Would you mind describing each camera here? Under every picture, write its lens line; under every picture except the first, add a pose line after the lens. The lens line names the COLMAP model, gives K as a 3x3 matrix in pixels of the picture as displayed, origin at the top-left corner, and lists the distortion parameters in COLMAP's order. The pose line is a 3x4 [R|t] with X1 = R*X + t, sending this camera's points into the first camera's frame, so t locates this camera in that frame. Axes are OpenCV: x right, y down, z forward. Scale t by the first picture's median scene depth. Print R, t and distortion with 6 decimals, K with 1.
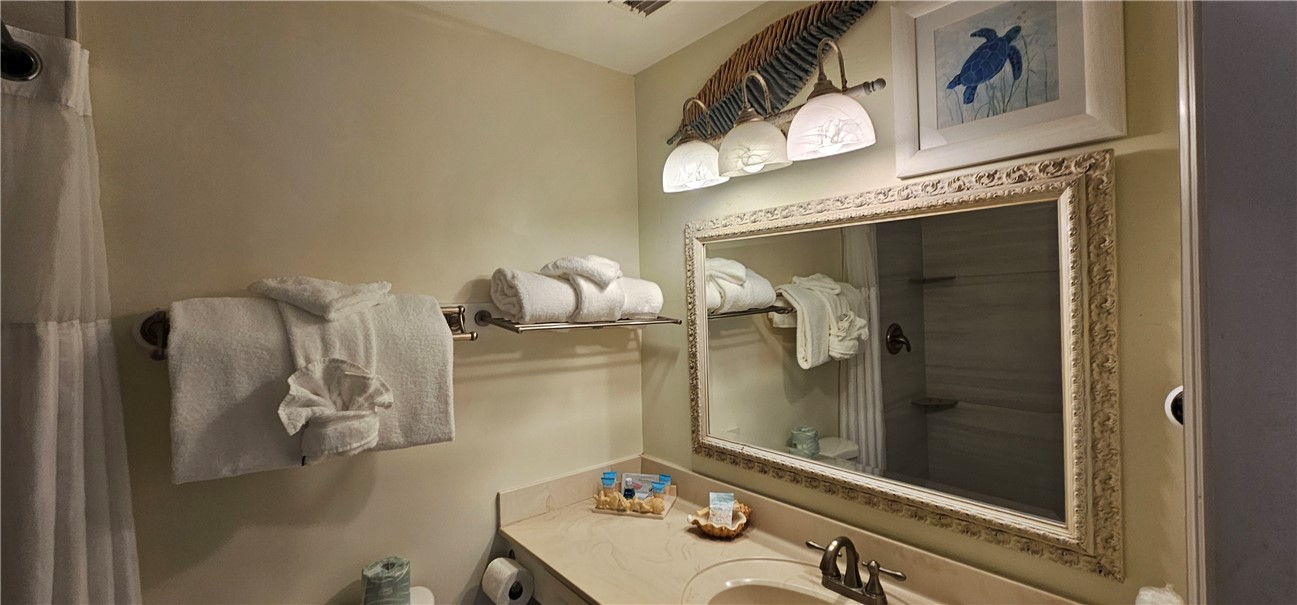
lens RADIAL K [[530.9, 0, 646.1], [0, 530.9, 298.8], [0, 0, 1]] dist [-0.005304, 0.001312]
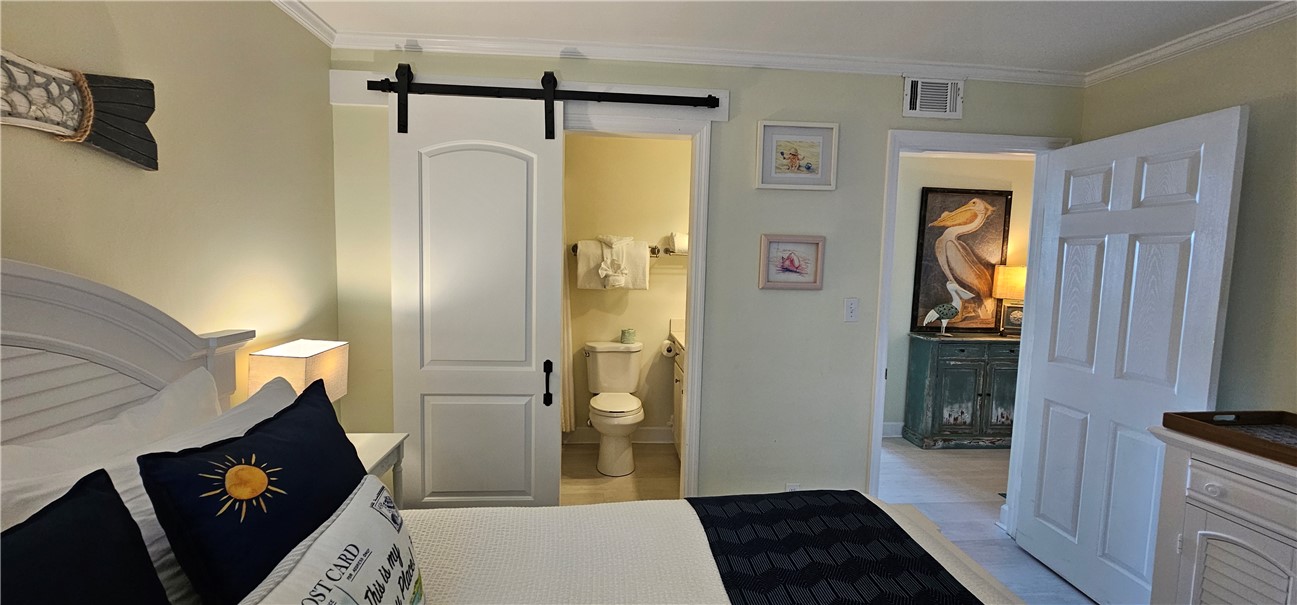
lens RADIAL K [[530.9, 0, 645.1], [0, 530.9, 302.6], [0, 0, 1]] dist [-0.005304, 0.001312]
pose [[0.818561, 0.082858, -0.568411, 1.217384], [-0.032689, 0.994658, 0.097917, 0.039127], [0.573488, -0.061571, 0.816897, -1.336191]]
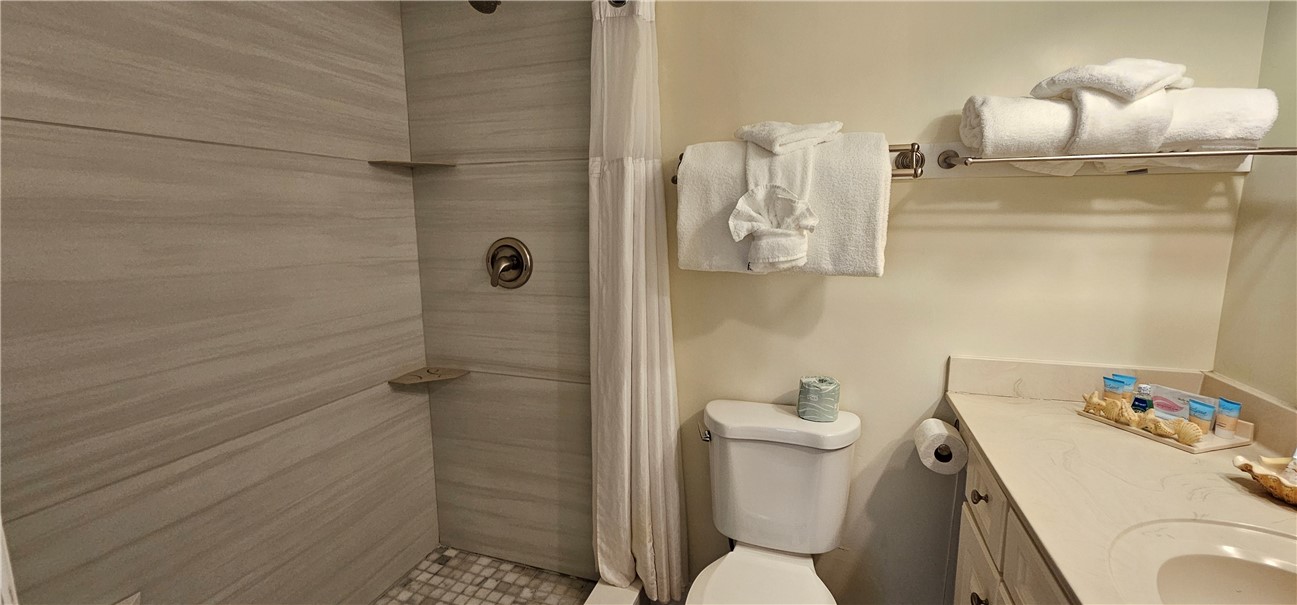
lens RADIAL K [[530.9, 0, 643.4], [0, 530.9, 300.4], [0, 0, 1]] dist [-0.005304, 0.001312]
pose [[0.517611, 0.149588, -0.842438, 0.227768], [-0.000284, 0.984628, 0.174662, 0.122907], [0.855616, -0.090168, 0.509697, 0.096319]]
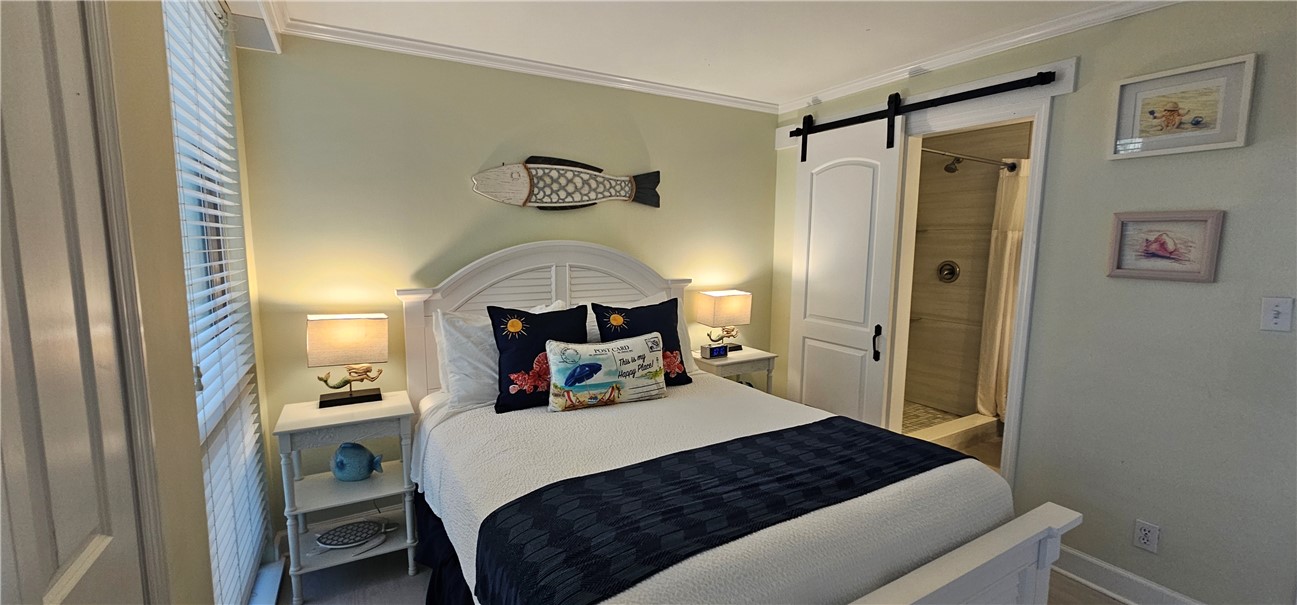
lens RADIAL K [[530.9, 0, 645.9], [0, 530.9, 303.1], [0, 0, 1]] dist [-0.005304, 0.001312]
pose [[-0.162732, 0.135185, -0.977365, 2.229219], [0.001310, 0.990598, 0.136798, 0.019339], [0.986669, 0.020981, -0.161379, -0.732103]]
